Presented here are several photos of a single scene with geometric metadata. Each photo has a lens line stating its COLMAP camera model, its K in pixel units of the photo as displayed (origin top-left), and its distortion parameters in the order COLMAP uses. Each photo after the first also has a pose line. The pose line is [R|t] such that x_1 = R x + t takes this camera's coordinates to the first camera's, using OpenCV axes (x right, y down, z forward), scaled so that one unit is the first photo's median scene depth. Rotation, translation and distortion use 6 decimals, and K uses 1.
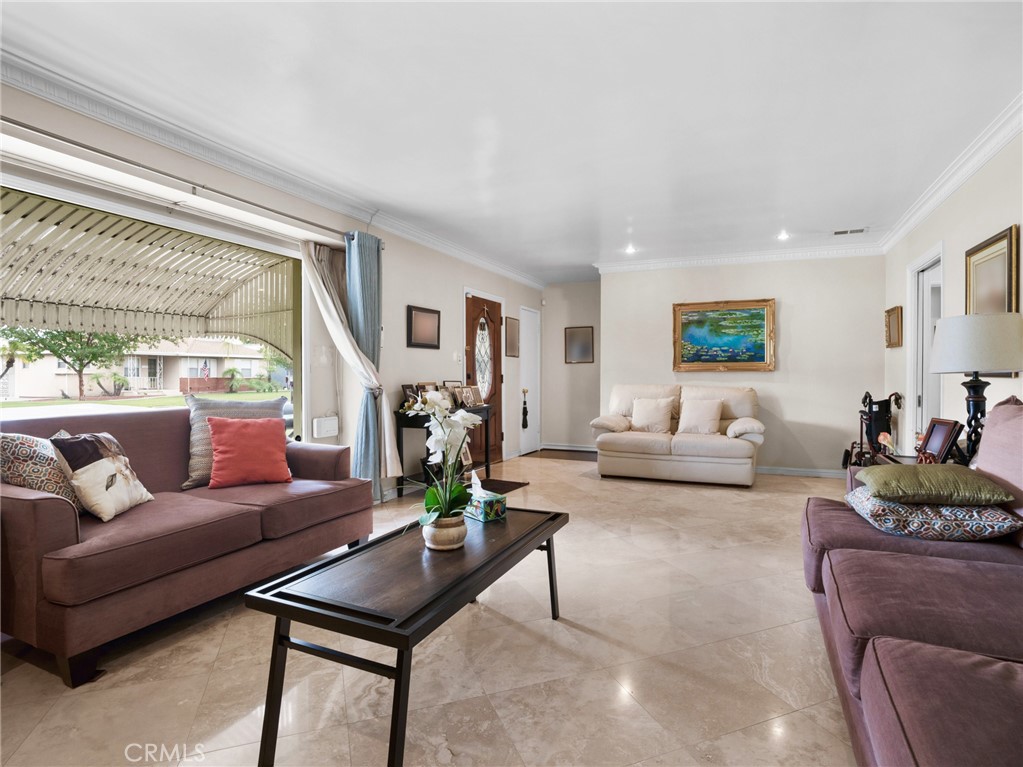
lens RADIAL K [[531.0, 0, 518.0], [0, 531.0, 380.5], [0, 0, 1]] dist [-0.071463, 0.031866]
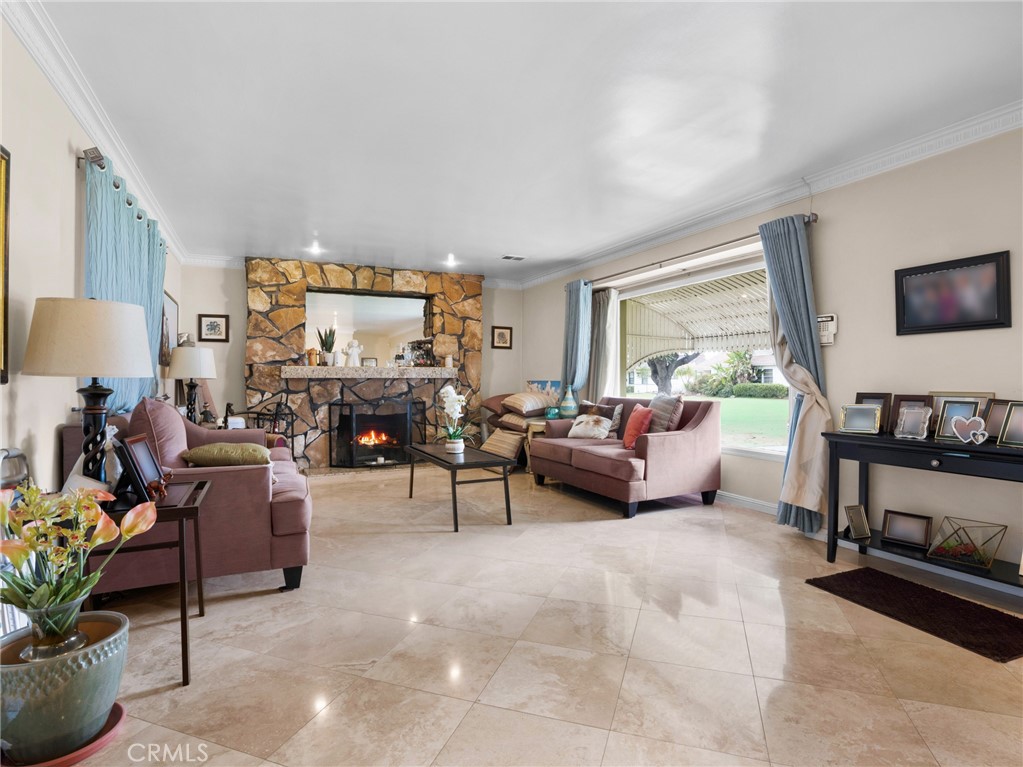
lens RADIAL K [[531.0, 0, 518.0], [0, 531.0, 380.5], [0, 0, 1]] dist [-0.071463, 0.031866]
pose [[-0.640067, -0.000464, -0.768319, 1.042084], [-0.006385, 0.999968, 0.004716, -0.014900], [0.768293, 0.007925, -0.640050, 1.903583]]
